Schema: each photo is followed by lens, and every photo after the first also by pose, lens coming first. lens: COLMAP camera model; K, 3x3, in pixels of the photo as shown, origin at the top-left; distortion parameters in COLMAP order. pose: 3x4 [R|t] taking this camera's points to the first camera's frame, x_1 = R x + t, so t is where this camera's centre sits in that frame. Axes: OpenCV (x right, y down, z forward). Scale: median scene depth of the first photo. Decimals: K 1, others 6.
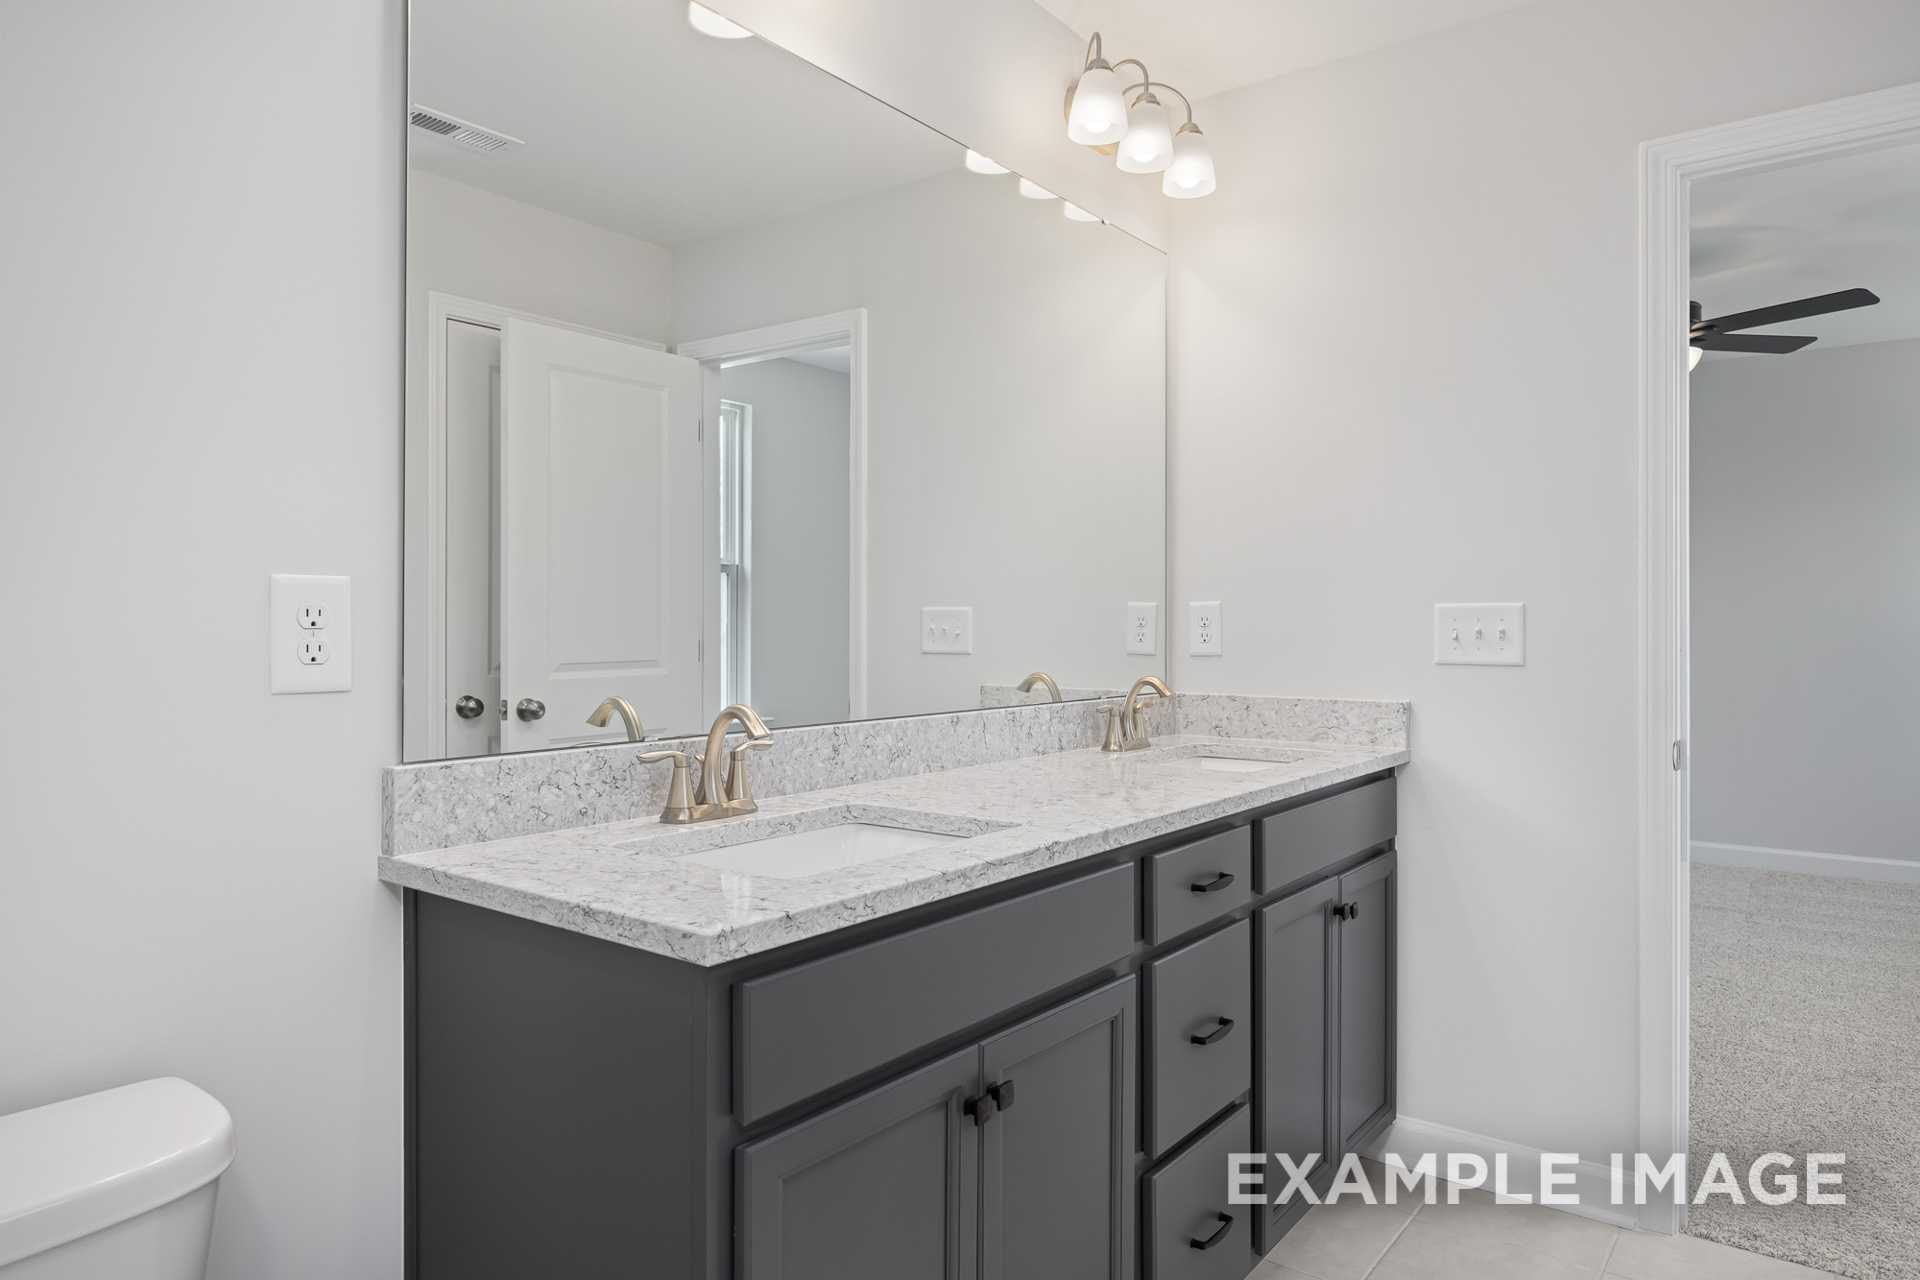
lens RADIAL K [[1212.8, 0, 960.0], [0, 1212.8, 640.0], [0, 0, 1]] dist [-0.001711, 0.000381]
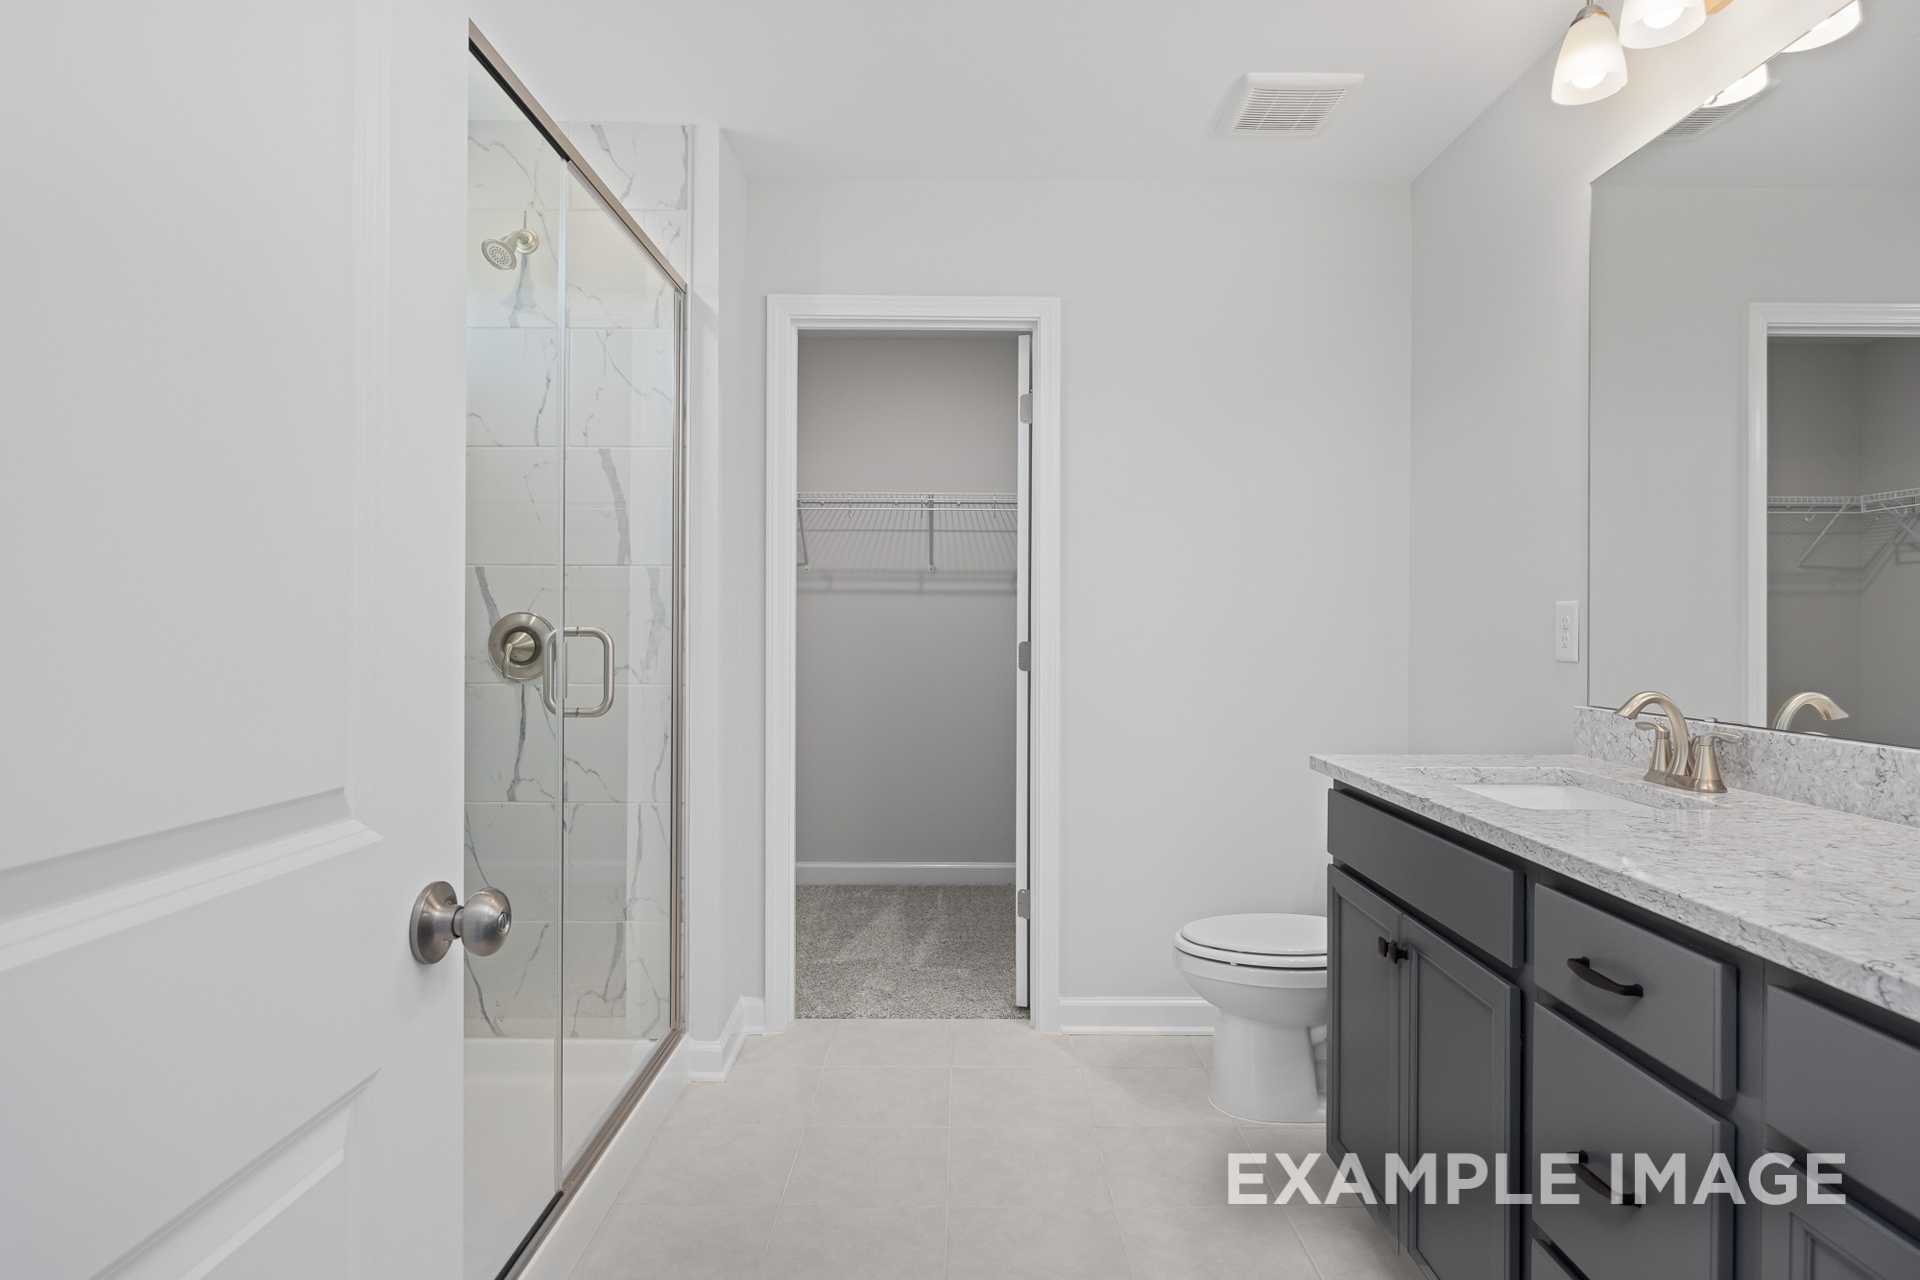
lens RADIAL K [[1352.5, 0, 970.2], [0, 1352.5, 636.3], [0, 0, 1]] dist [0.001960, 0.002352]
pose [[-0.793178, 0.002404, -0.608985, 1.046793], [-0.011696, 0.999748, 0.019181, -0.018302], [0.608877, 0.022337, -0.792950, 1.457318]]
